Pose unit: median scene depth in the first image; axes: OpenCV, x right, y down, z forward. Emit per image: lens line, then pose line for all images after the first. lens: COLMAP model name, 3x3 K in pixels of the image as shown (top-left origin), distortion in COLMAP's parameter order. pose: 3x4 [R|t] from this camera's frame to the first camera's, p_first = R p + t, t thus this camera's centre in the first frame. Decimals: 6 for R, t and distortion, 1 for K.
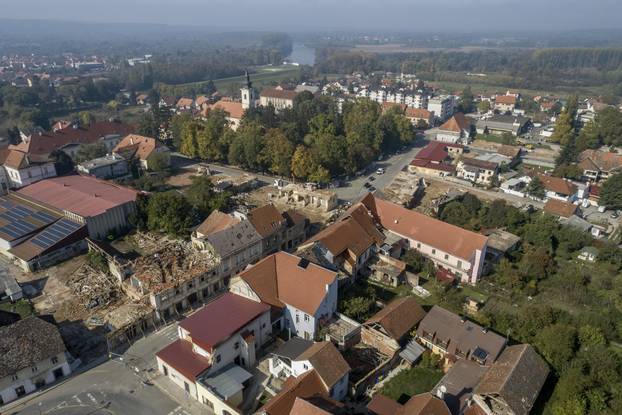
lens RADIAL K [[421.9, 0, 311.0], [0, 421.9, 207.5], [0, 0, 1]] dist [0.000459, 0.002844]
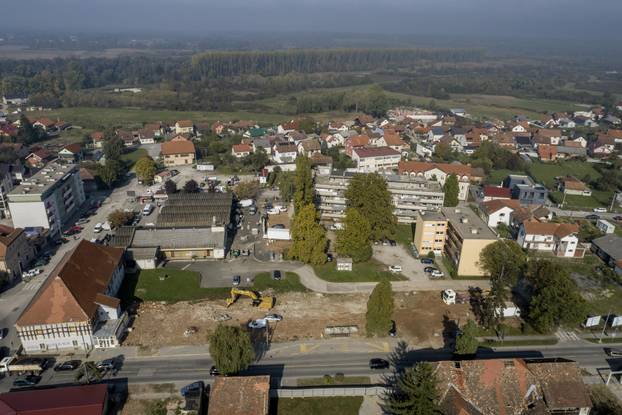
lens RADIAL K [[421.9, 0, 311.0], [0, 421.9, 207.5], [0, 0, 1]] dist [0.000459, 0.002844]
pose [[0.742932, -0.242264, 0.623988, 0.119476], [0.242009, 0.966361, 0.087050, -0.103460], [-0.624087, 0.086338, 0.776570, 0.245354]]
